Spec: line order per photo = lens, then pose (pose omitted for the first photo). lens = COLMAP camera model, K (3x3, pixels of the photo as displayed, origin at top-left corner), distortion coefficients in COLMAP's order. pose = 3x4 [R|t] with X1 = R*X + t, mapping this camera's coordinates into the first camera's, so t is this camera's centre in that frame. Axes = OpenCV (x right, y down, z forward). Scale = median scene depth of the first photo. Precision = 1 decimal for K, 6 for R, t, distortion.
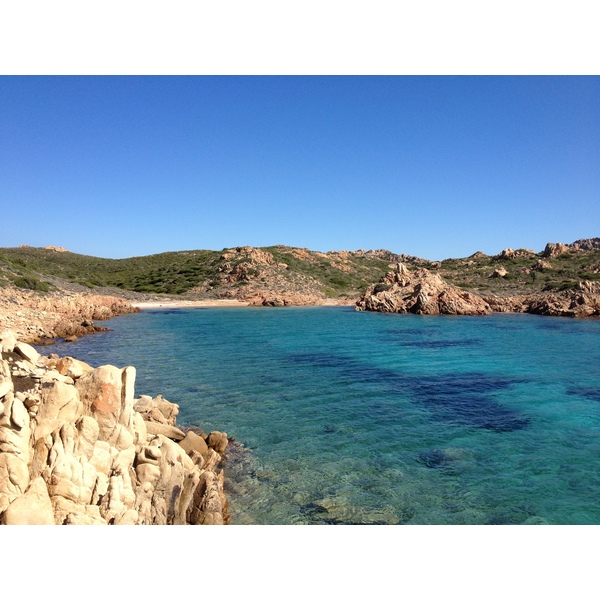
lens RADIAL K [[553.3, 0, 300.0], [0, 553.3, 300.0], [0, 0, 1]] dist [0.110977, -0.214401]
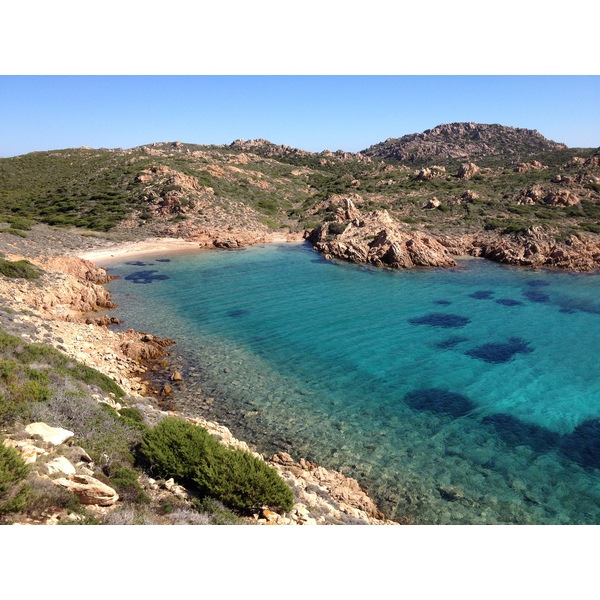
lens RADIAL K [[553.3, 0, 300.0], [0, 553.3, 300.0], [0, 0, 1]] dist [0.110977, -0.214401]
pose [[0.971674, -0.073312, 0.224669, -0.137991], [0.025955, 0.978021, 0.206887, -0.090391], [-0.234898, -0.195195, 0.952219, 0.007398]]
